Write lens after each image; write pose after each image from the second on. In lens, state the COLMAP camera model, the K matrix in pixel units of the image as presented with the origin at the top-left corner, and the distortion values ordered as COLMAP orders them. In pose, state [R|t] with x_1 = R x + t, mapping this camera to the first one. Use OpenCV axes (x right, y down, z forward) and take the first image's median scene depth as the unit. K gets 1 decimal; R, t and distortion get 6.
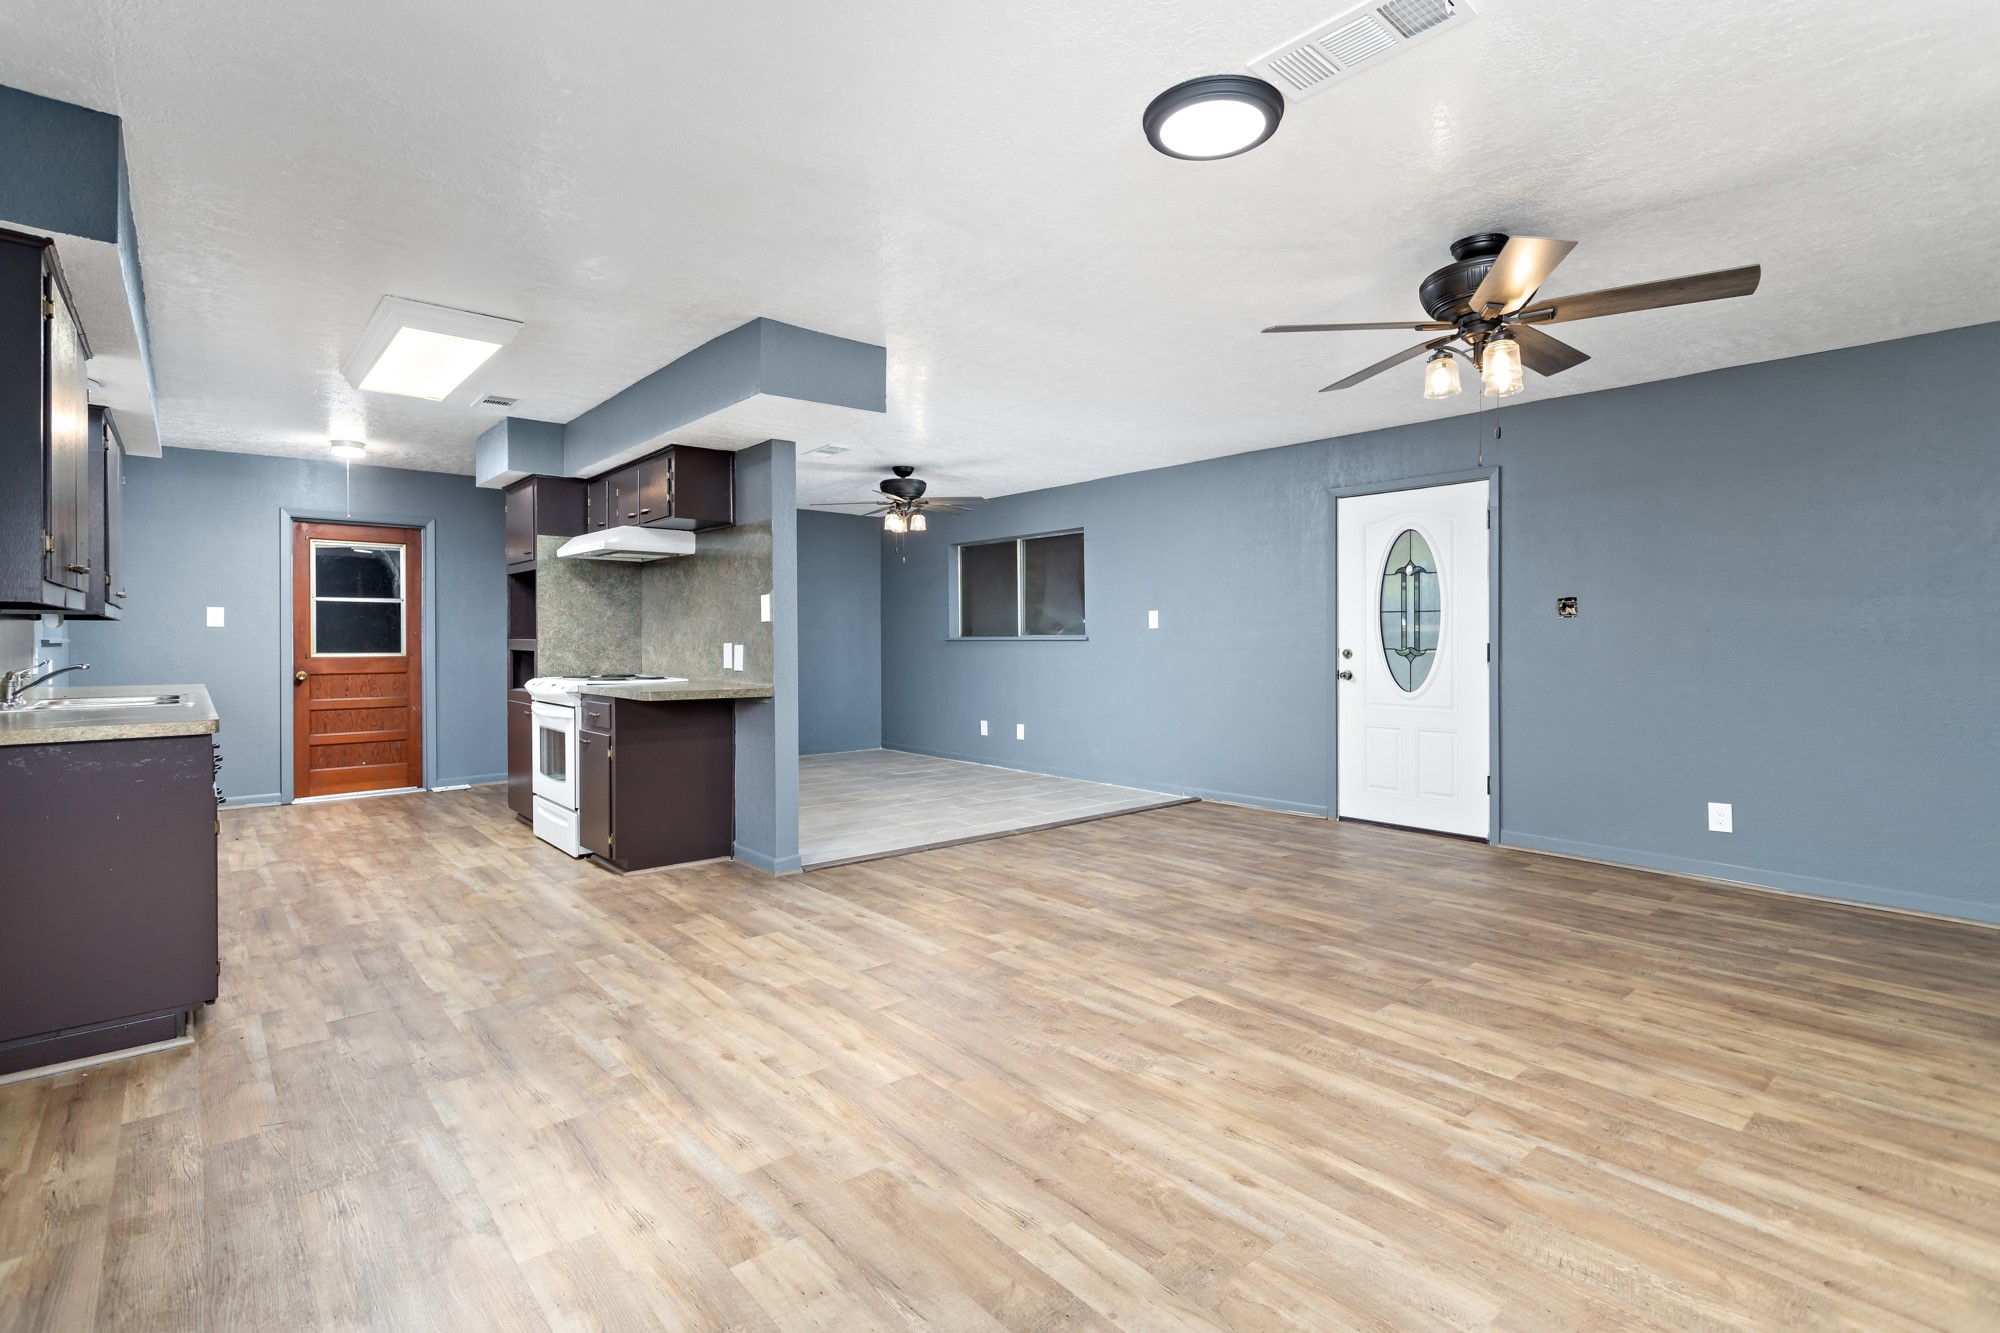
lens RADIAL K [[948.8, 0, 994.9], [0, 948.8, 644.7], [0, 0, 1]] dist [0.004471, 0.000780]
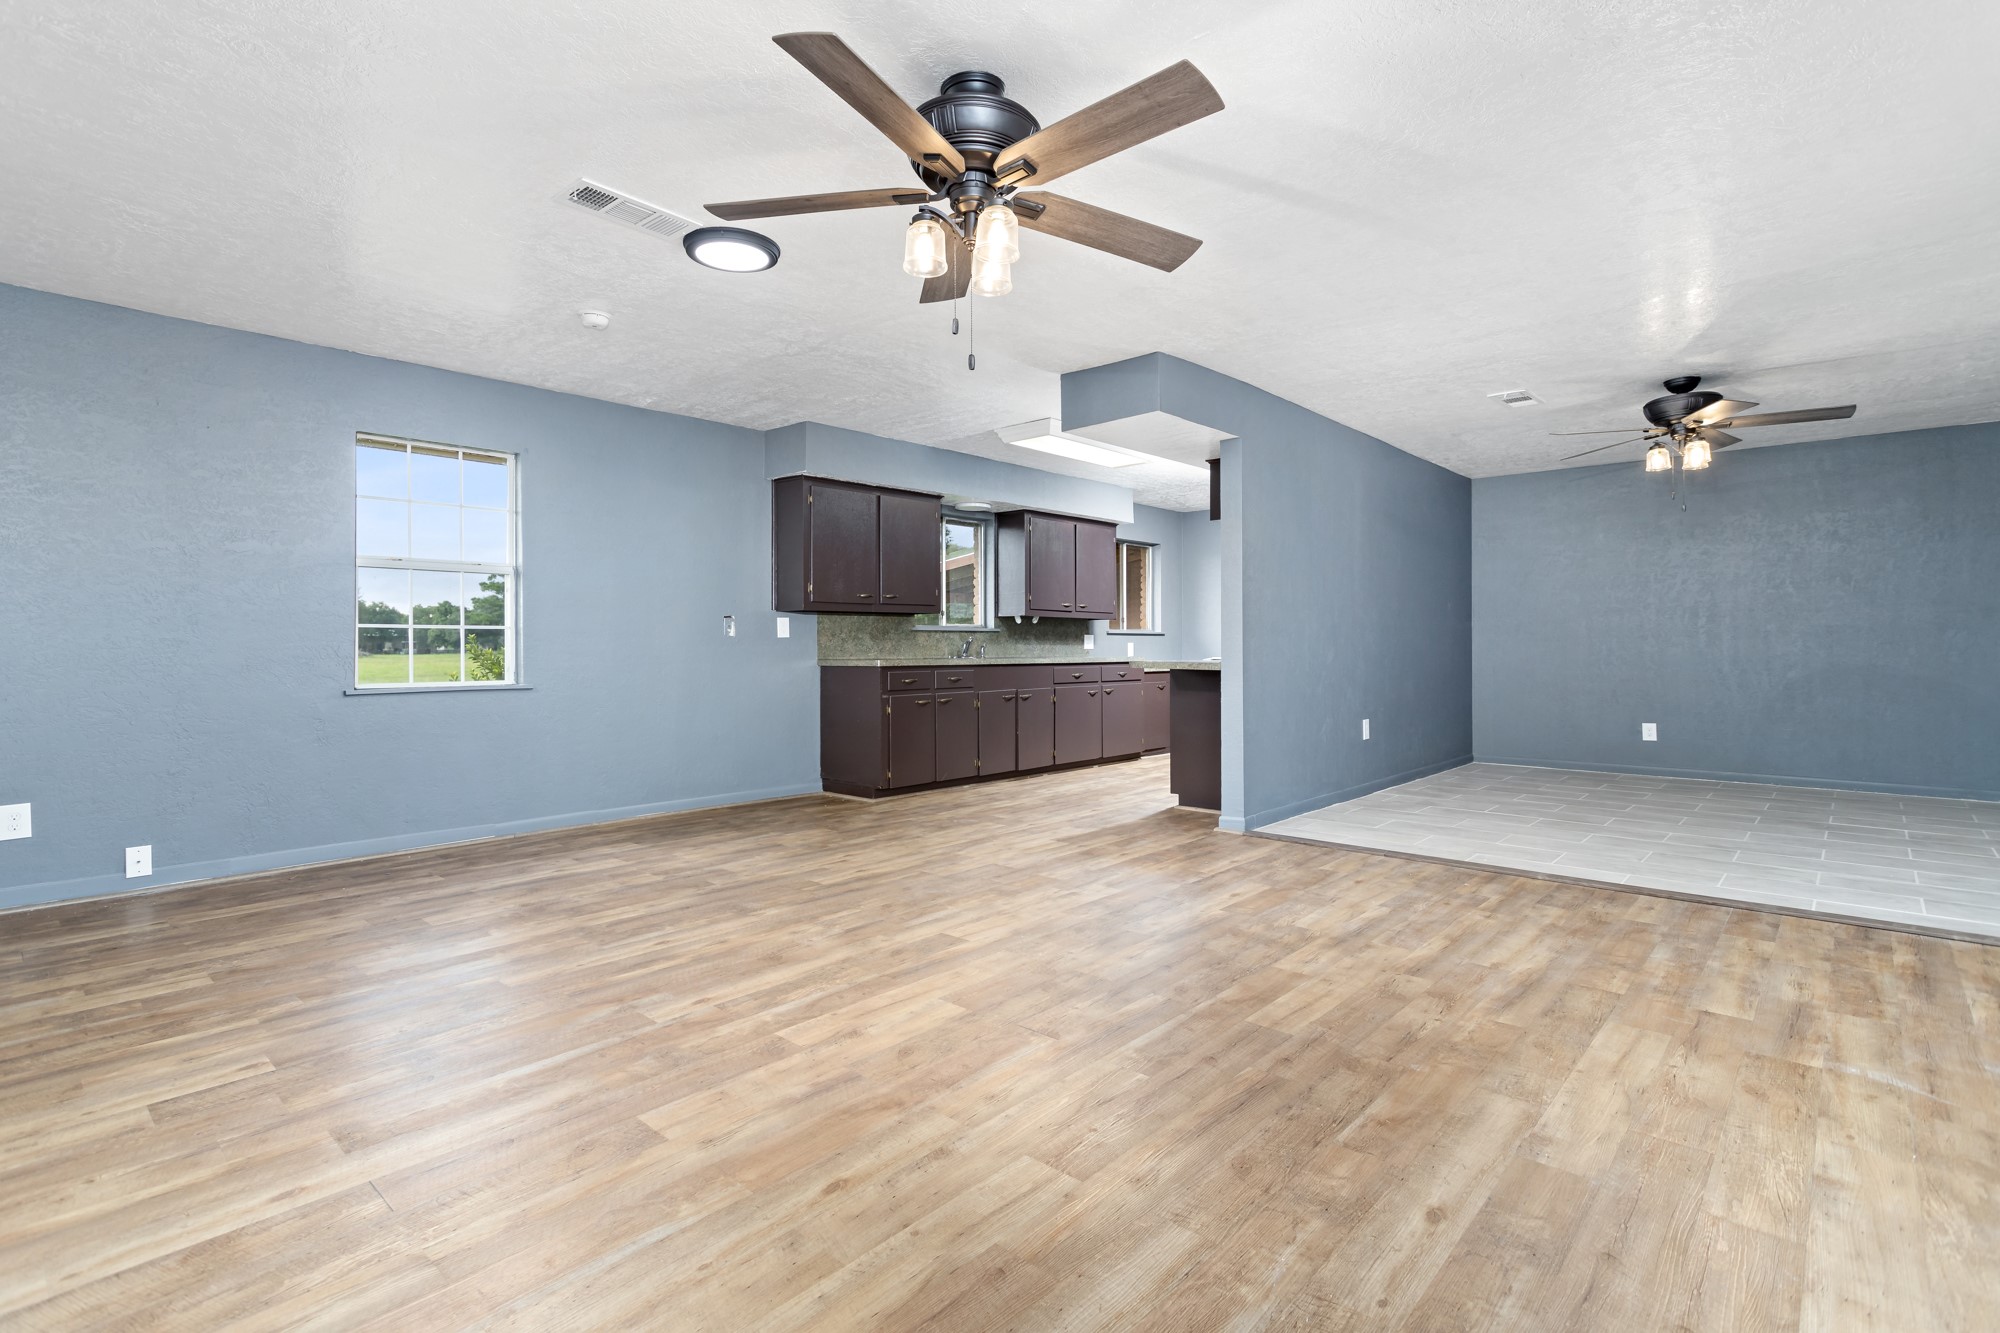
lens RADIAL K [[948.8, 0, 998.2], [0, 948.8, 658.1], [0, 0, 1]] dist [0.004471, 0.000780]
pose [[0.121394, 0.013854, -0.992508, 1.421927], [-0.002785, 0.999903, 0.013617, 0.043371], [0.992600, 0.001111, 0.121421, 1.013655]]
